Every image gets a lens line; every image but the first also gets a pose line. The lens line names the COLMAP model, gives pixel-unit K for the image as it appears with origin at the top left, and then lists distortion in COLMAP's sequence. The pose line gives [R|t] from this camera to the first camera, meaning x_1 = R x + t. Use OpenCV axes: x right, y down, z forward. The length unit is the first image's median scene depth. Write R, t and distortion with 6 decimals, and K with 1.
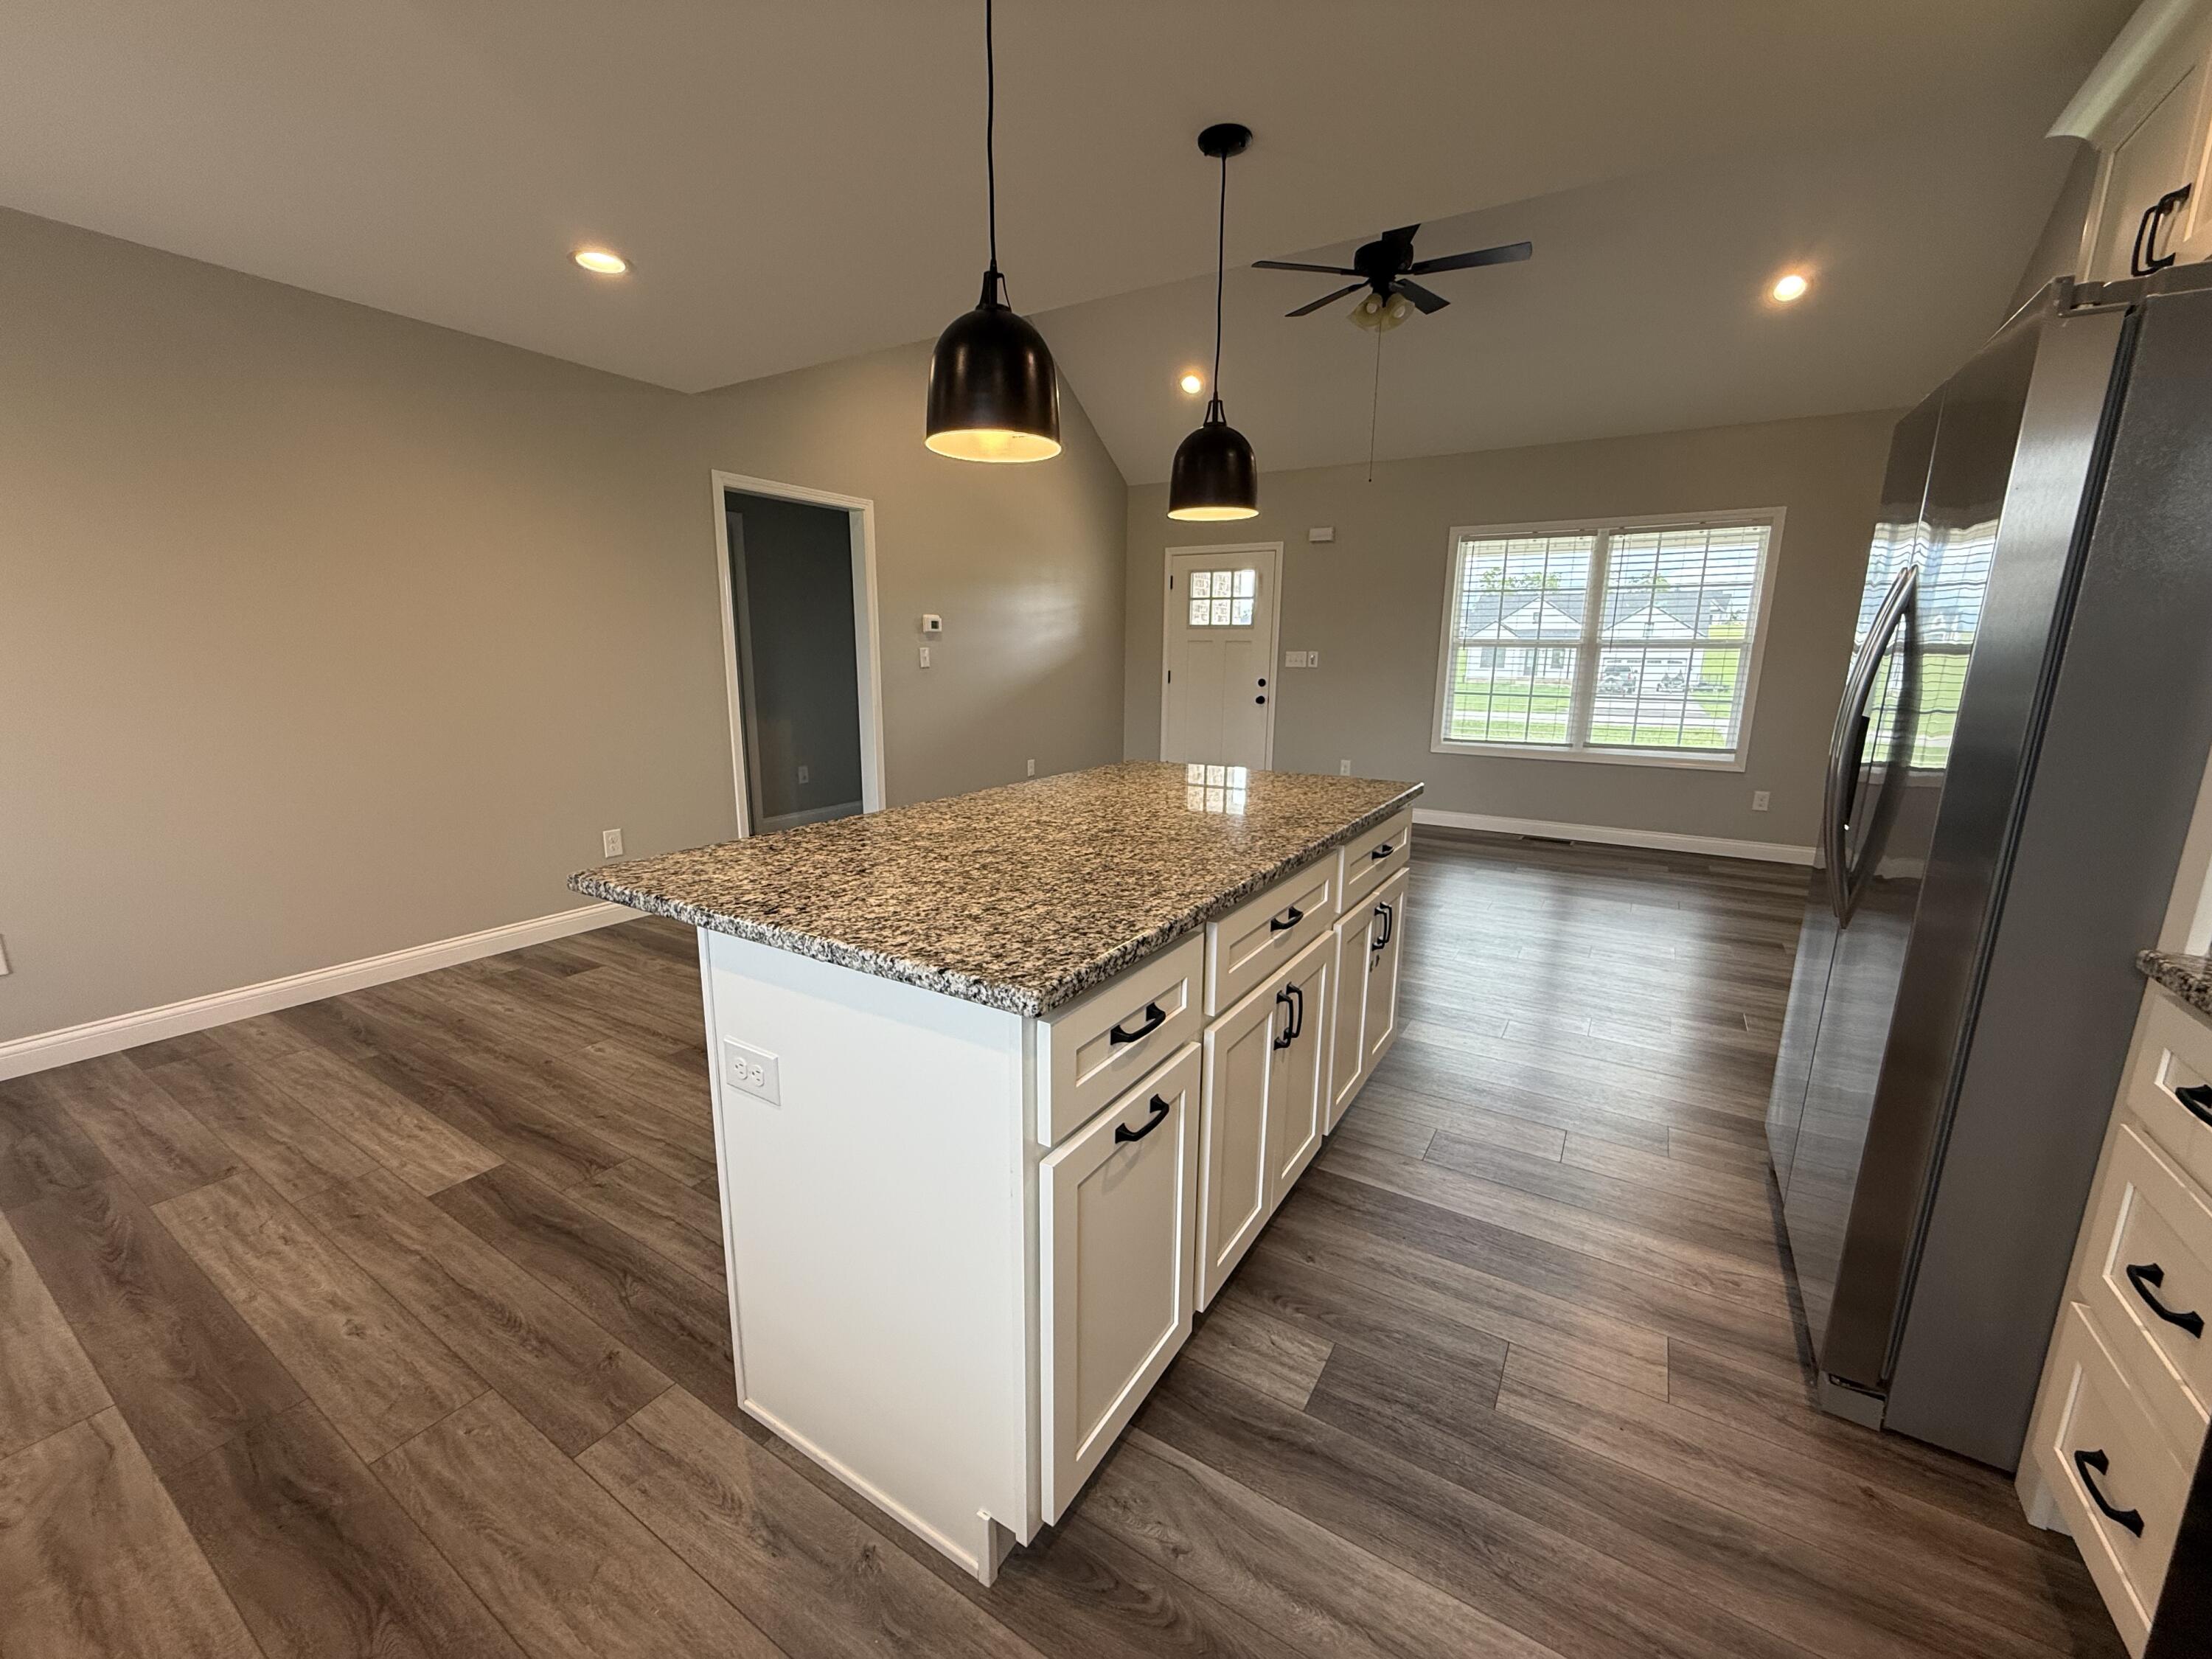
lens RADIAL K [[880.9, 0, 1099.9], [0, 880.9, 830.9], [0, 0, 1]] dist [-0.002002, 0.000587]
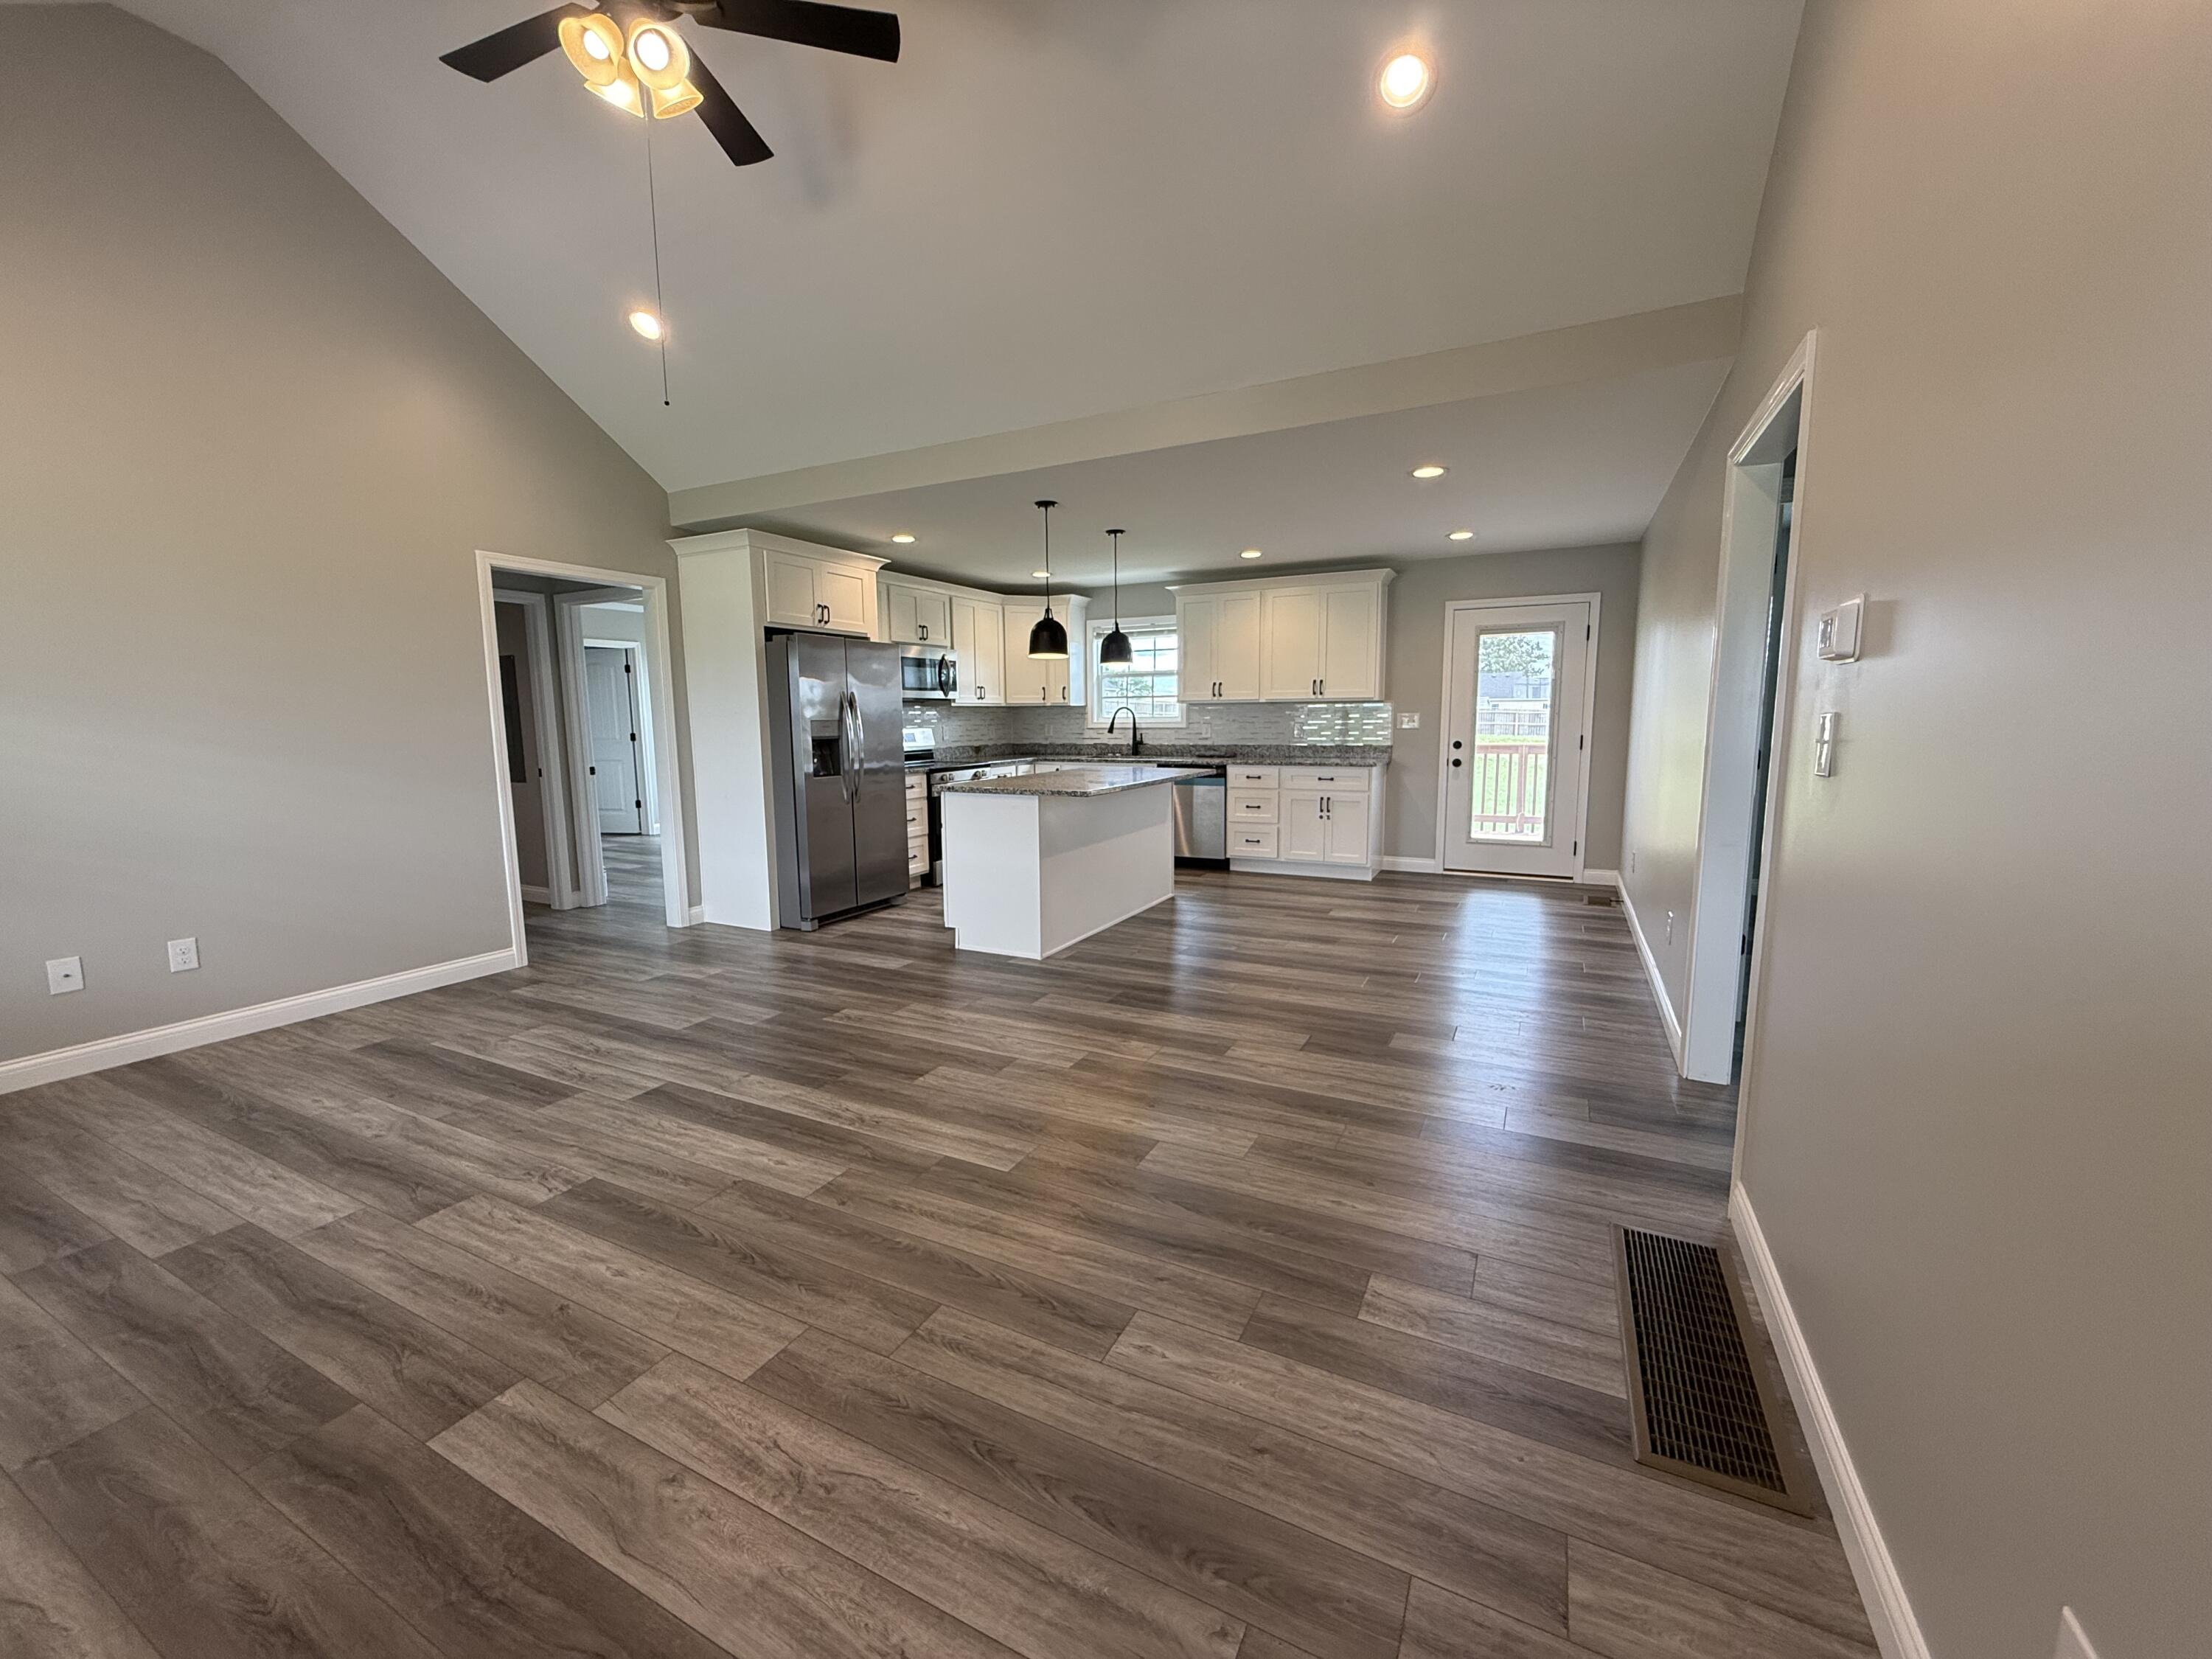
lens RADIAL K [[880.9, 0, 1099.9], [0, 880.9, 830.9], [0, 0, 1]] dist [-0.002002, 0.000587]
pose [[-0.996602, 0.010887, -0.081639, 0.088871], [-0.016453, 0.944929, 0.326861, -0.337579], [0.080702, 0.327094, -0.941540, 1.629054]]
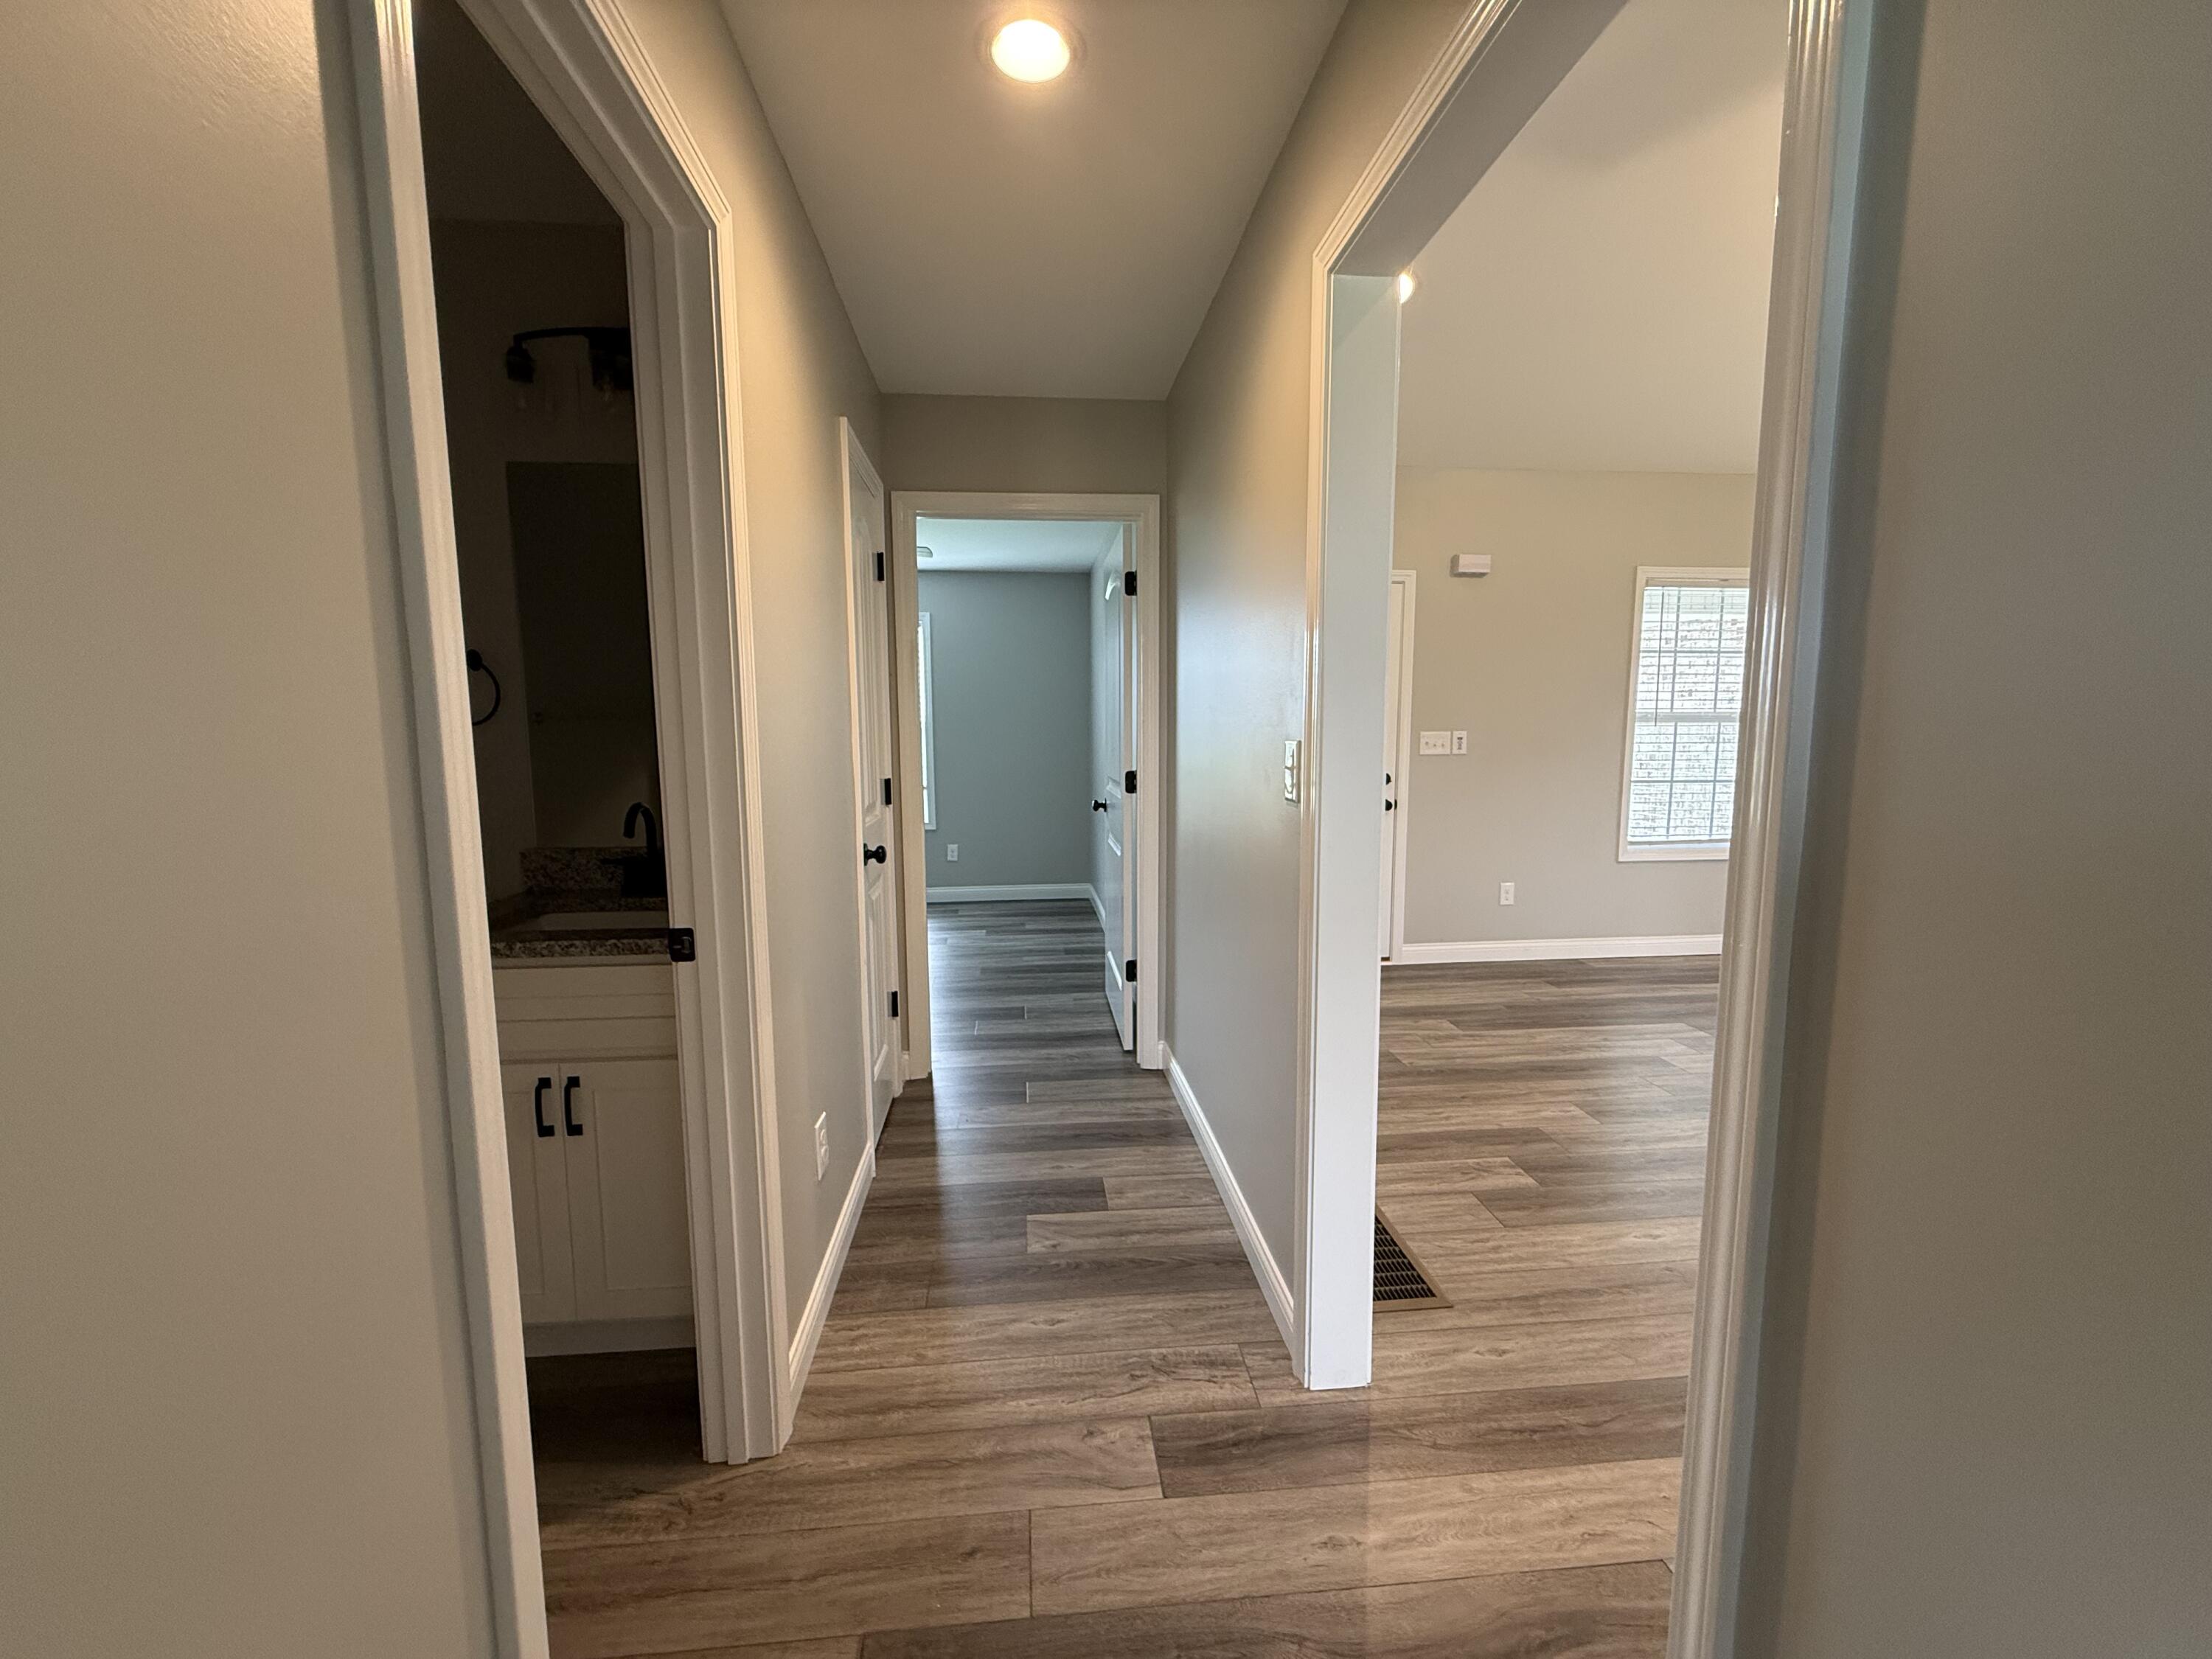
lens RADIAL K [[880.9, 0, 1099.9], [0, 880.9, 830.9], [0, 0, 1]] dist [-0.002002, 0.000587]
pose [[0.798673, -0.083955, 0.595881, -0.626714], [0.135308, 0.989918, -0.041883, -0.212525], [-0.586357, 0.114078, 0.801980, 0.974289]]
